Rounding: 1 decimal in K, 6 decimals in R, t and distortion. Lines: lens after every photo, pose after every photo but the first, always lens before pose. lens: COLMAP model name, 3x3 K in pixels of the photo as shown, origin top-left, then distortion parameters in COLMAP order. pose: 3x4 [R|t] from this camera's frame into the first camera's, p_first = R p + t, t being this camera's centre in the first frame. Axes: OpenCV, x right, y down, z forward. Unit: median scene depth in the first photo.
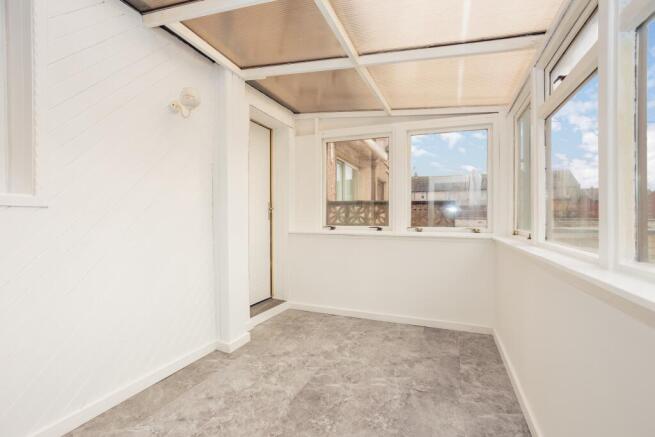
lens RADIAL K [[317.3, 0, 323.1], [0, 317.3, 219.2], [0, 0, 1]] dist [-0.042066, 0.029797]
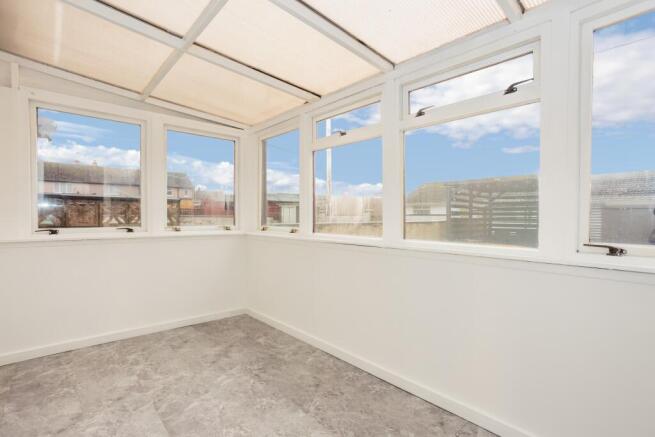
lens RADIAL K [[317.3, 0, 323.1], [0, 317.3, 219.2], [0, 0, 1]] dist [-0.042066, 0.029797]
pose [[0.440166, -0.009076, 0.897871, -0.447375], [0.000639, 0.999952, 0.009795, -0.009023], [-0.897916, -0.003738, 0.440150, 0.204948]]
